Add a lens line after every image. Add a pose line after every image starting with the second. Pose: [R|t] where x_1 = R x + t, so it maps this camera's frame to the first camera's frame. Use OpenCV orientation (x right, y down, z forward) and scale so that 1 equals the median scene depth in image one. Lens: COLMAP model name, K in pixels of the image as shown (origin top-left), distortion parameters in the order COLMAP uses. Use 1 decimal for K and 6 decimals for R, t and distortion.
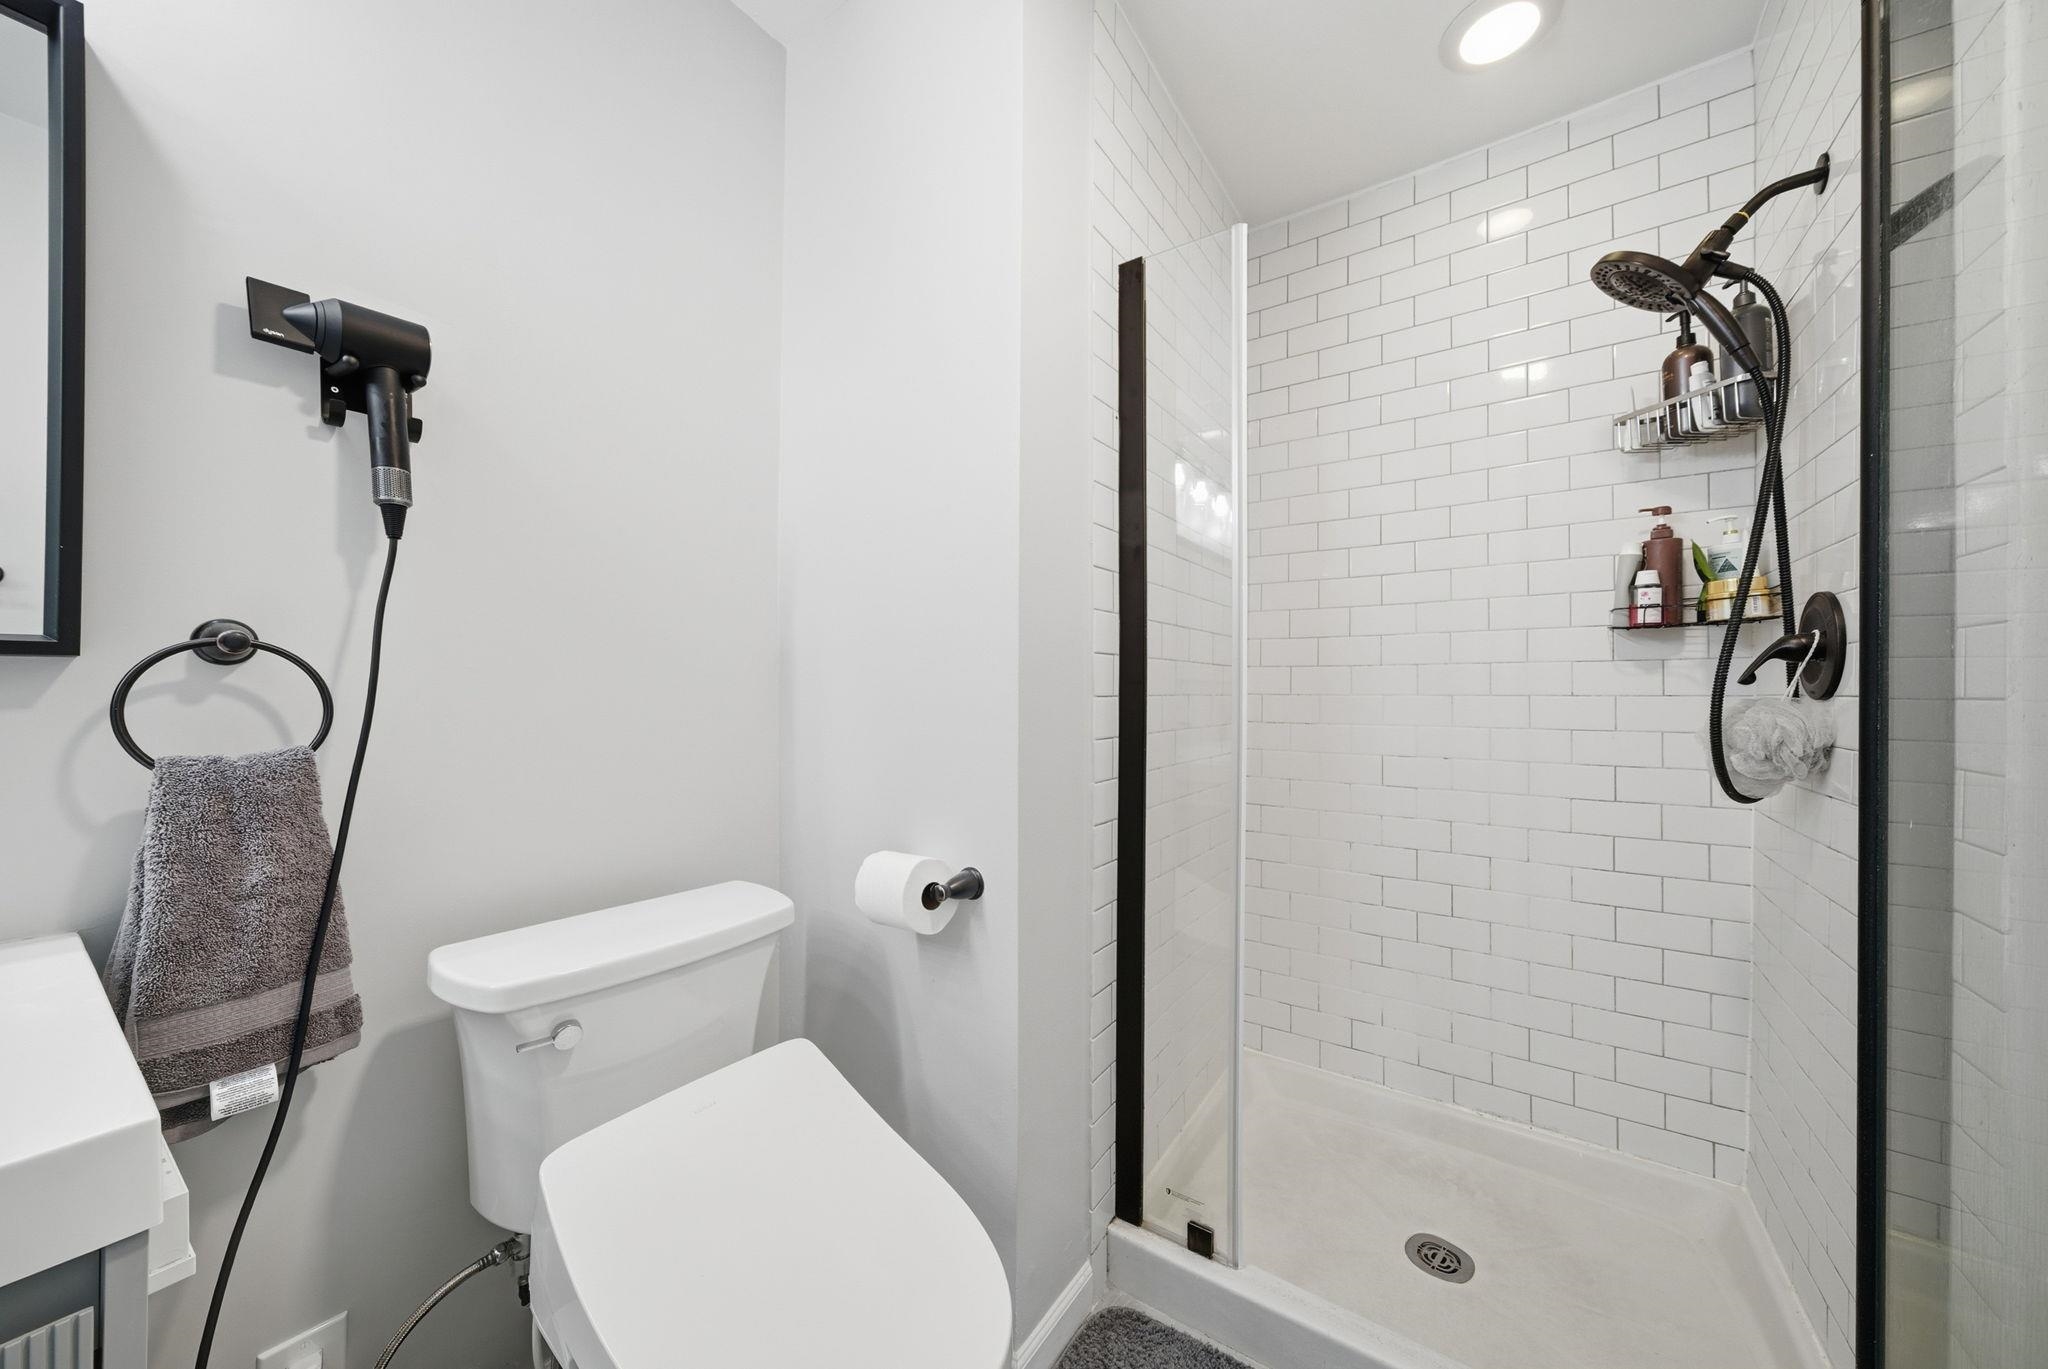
lens RADIAL K [[704.3, 0, 1023.5], [0, 704.3, 690.1], [0, 0, 1]] dist [-0.000605, 0.000041]
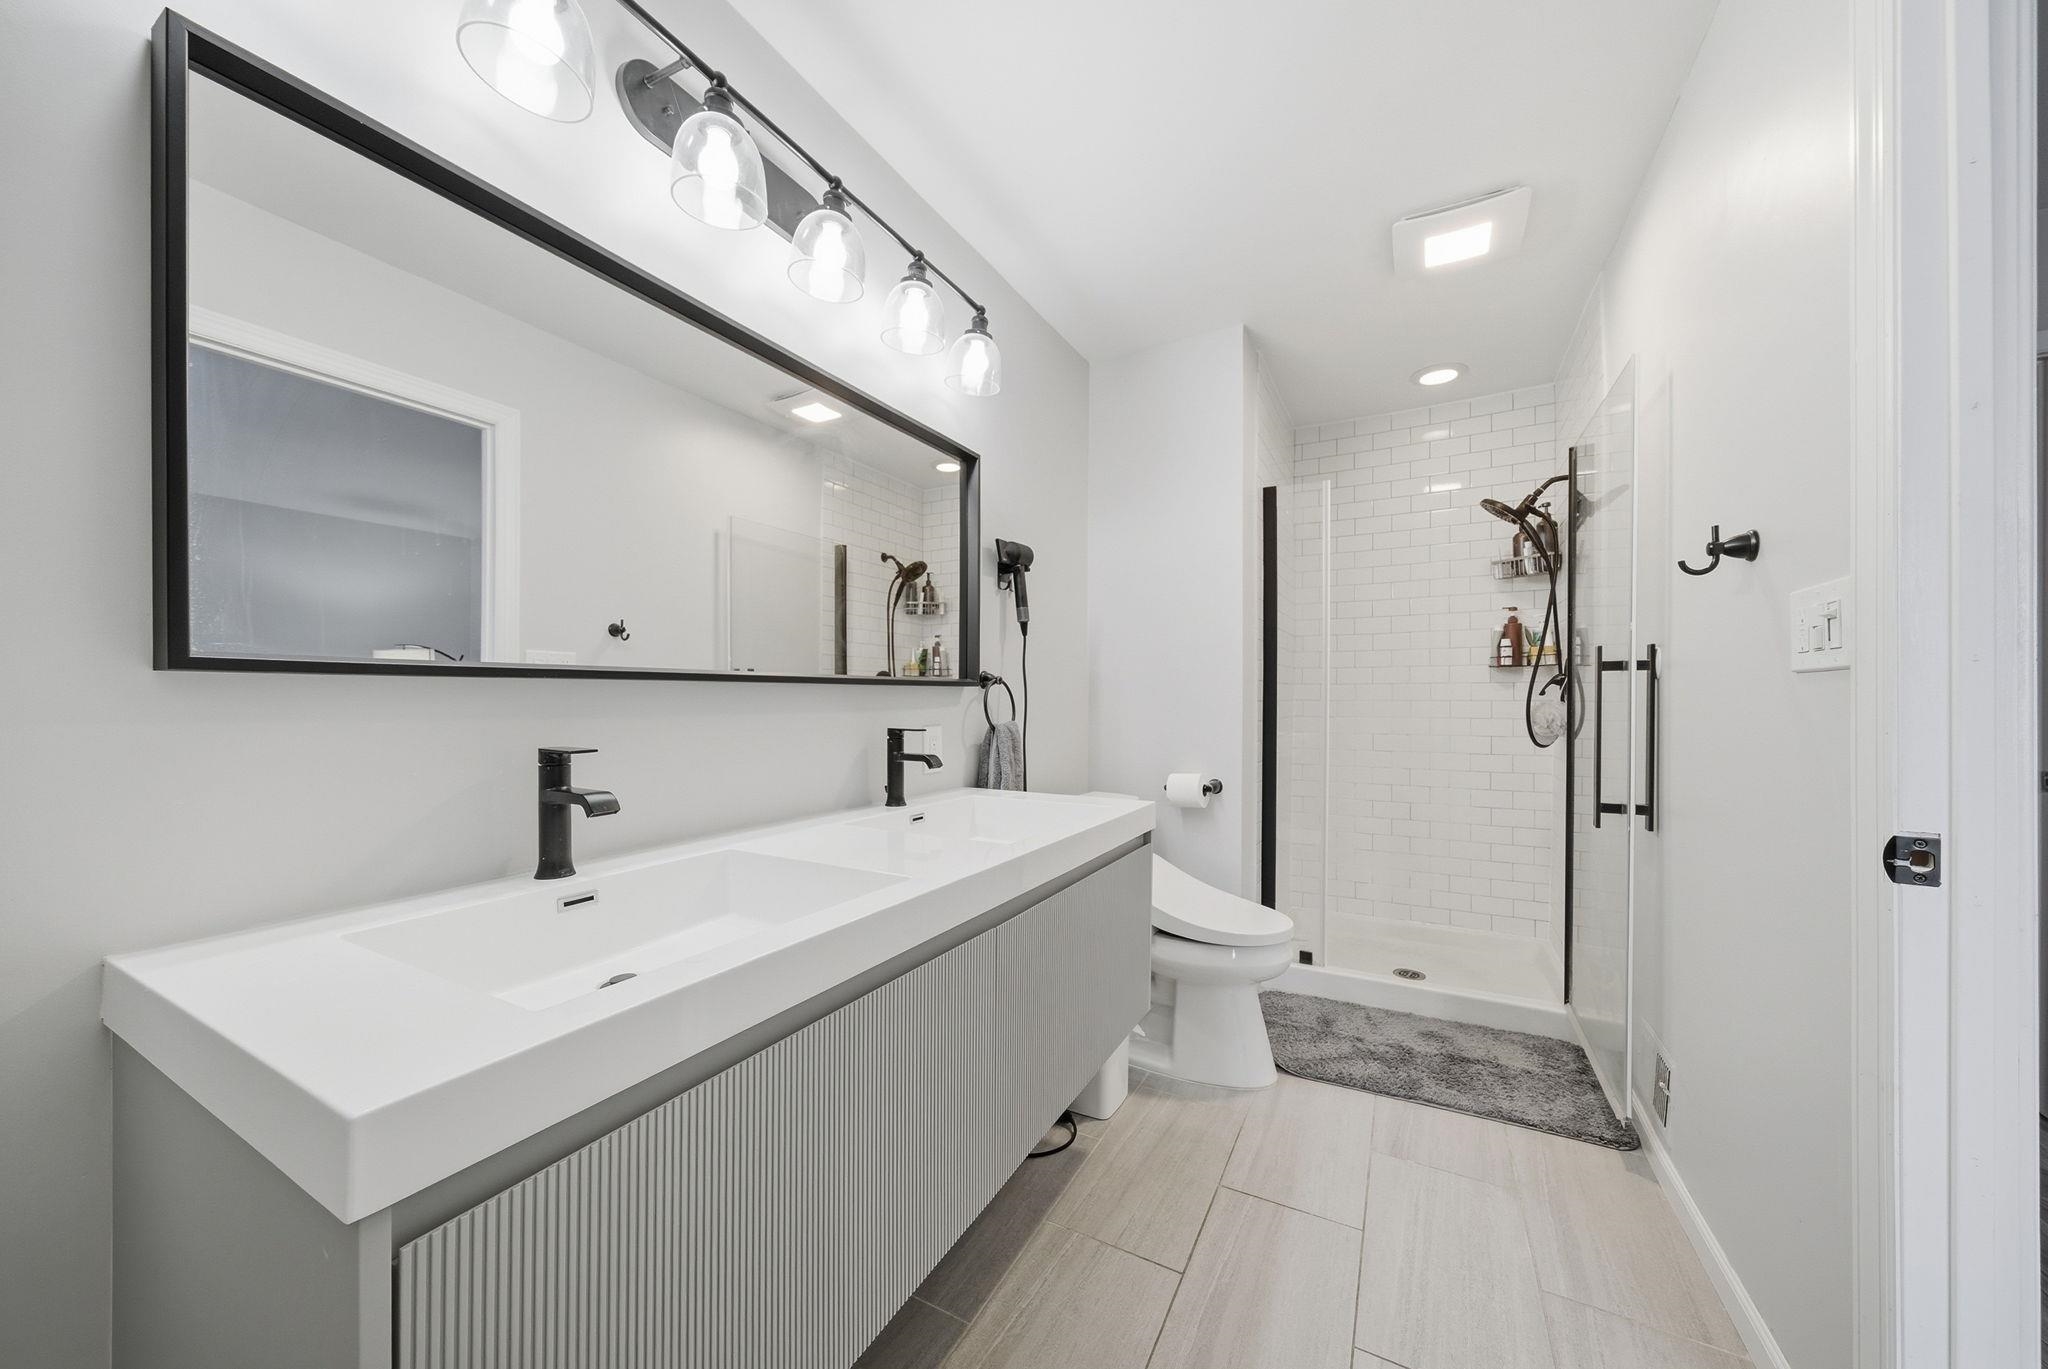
lens RADIAL K [[711.0, 0, 1031.7], [0, 711.0, 699.1], [0, 0, 1]] dist [-0.010845, -0.000025]
pose [[0.994973, 0.001428, 0.100131, -1.178546], [-0.002199, 0.999969, 0.007594, -0.014047], [-0.100117, -0.007776, 0.994945, -1.552404]]
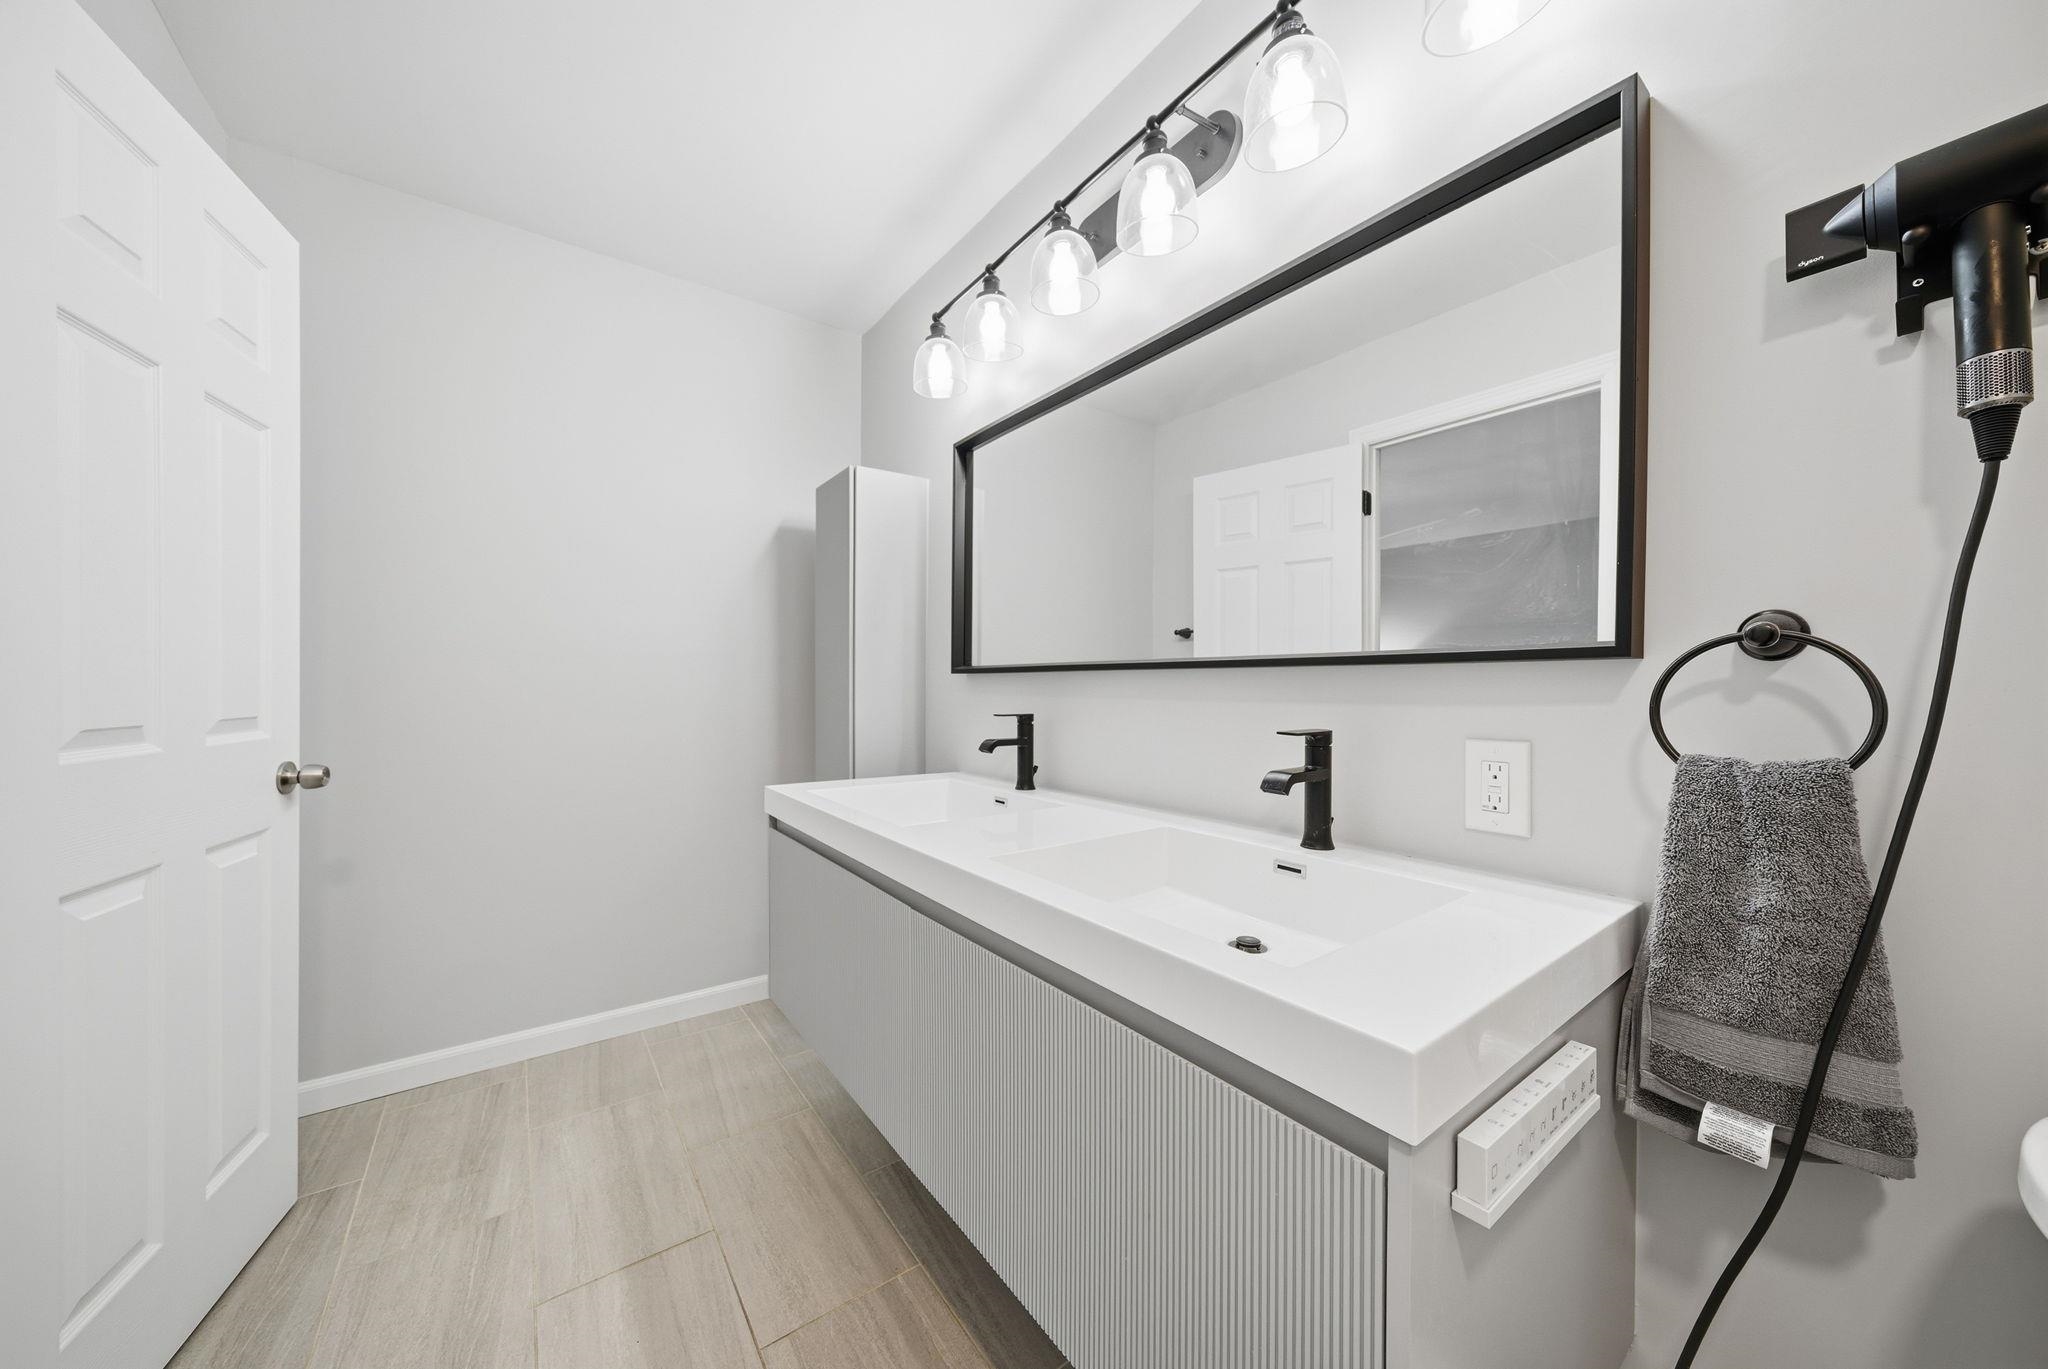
lens RADIAL K [[704.3, 0, 1023.5], [0, 704.3, 690.1], [0, 0, 1]] dist [-0.000605, 0.000041]
pose [[-0.343759, 0.005170, -0.939044, 0.043119], [-0.003958, 0.999968, 0.006954, -0.000104], [0.939050, 0.006108, -0.343728, 0.392789]]
